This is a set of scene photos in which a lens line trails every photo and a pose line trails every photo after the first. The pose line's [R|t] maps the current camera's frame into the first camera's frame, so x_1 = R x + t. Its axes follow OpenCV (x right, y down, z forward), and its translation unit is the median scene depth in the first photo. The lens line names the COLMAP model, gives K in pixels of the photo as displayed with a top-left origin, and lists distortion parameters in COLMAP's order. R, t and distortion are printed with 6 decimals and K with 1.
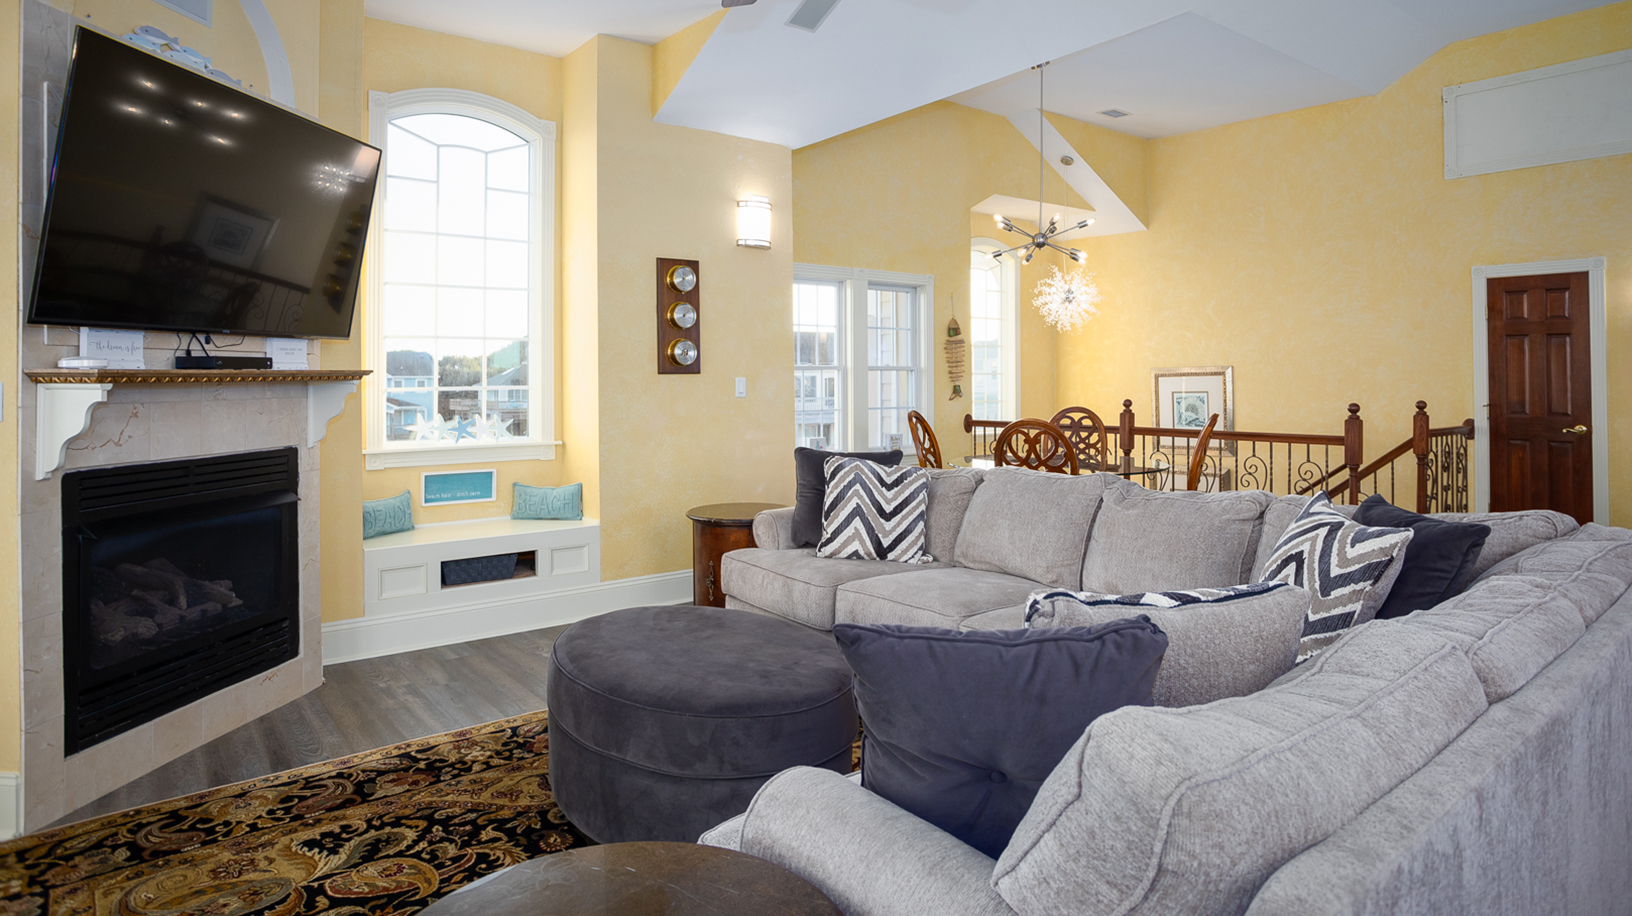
lens RADIAL K [[929.3, 0, 813.1], [0, 929.3, 450.4], [0, 0, 1]] dist [0.002973, -0.000654]
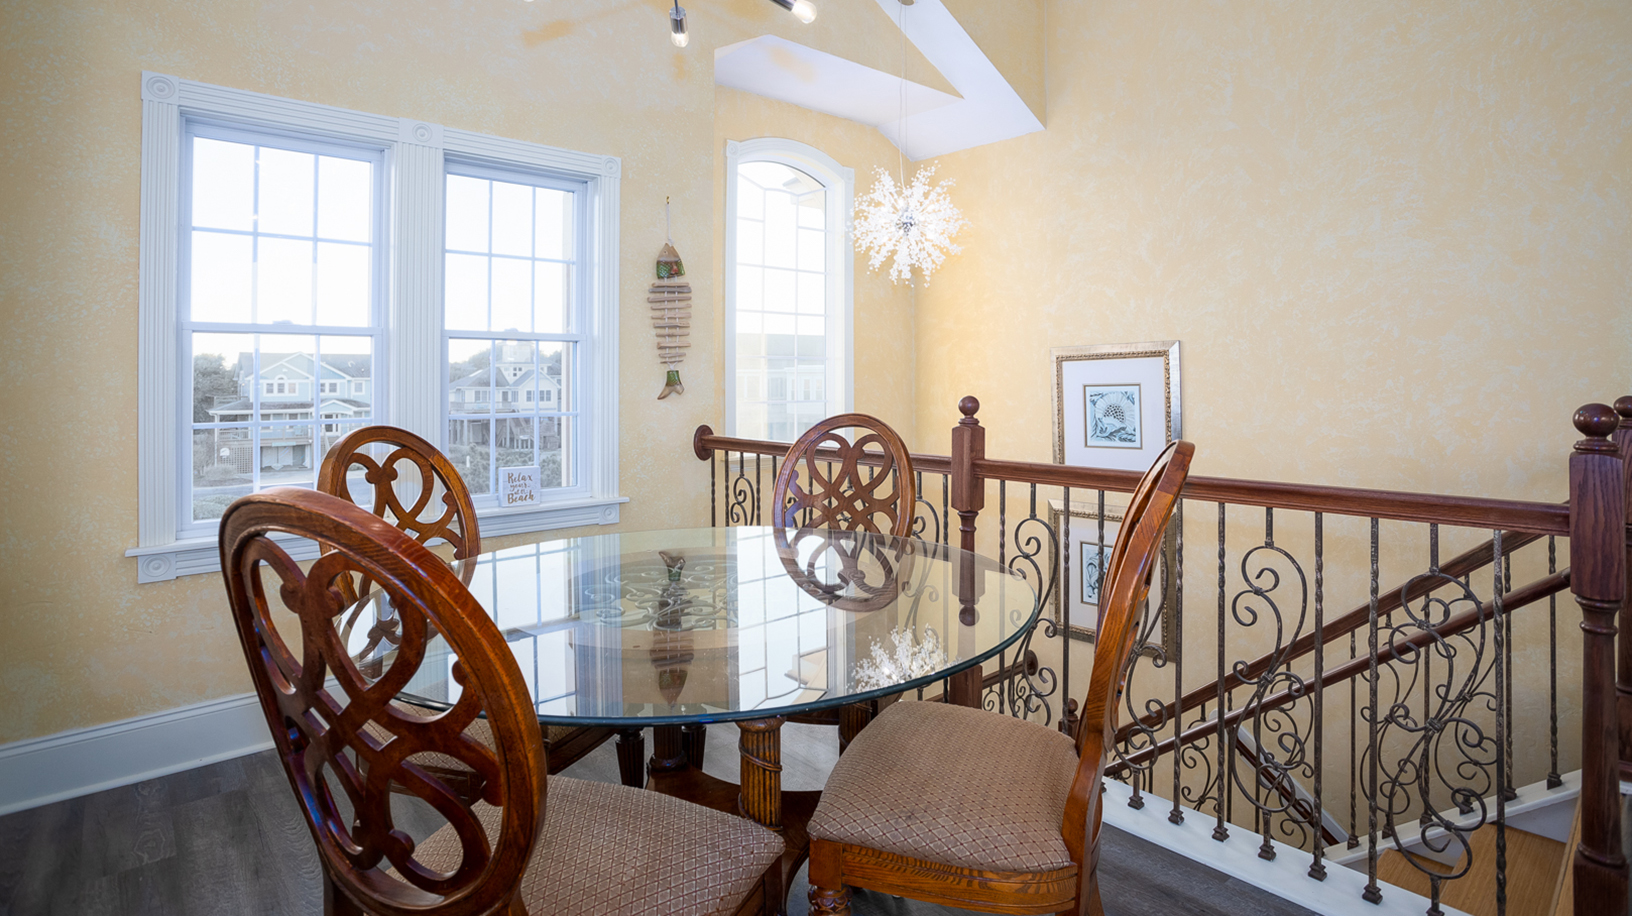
lens RADIAL K [[810.0, 0, 817.9], [0, 810.0, 457.0], [0, 0, 1]] dist [-0.041813, 0.000943]
pose [[0.999534, -0.006050, 0.029912, 0.252628], [0.005541, 0.999839, 0.017091, -0.032663], [-0.030011, -0.016917, 0.999406, 0.612691]]
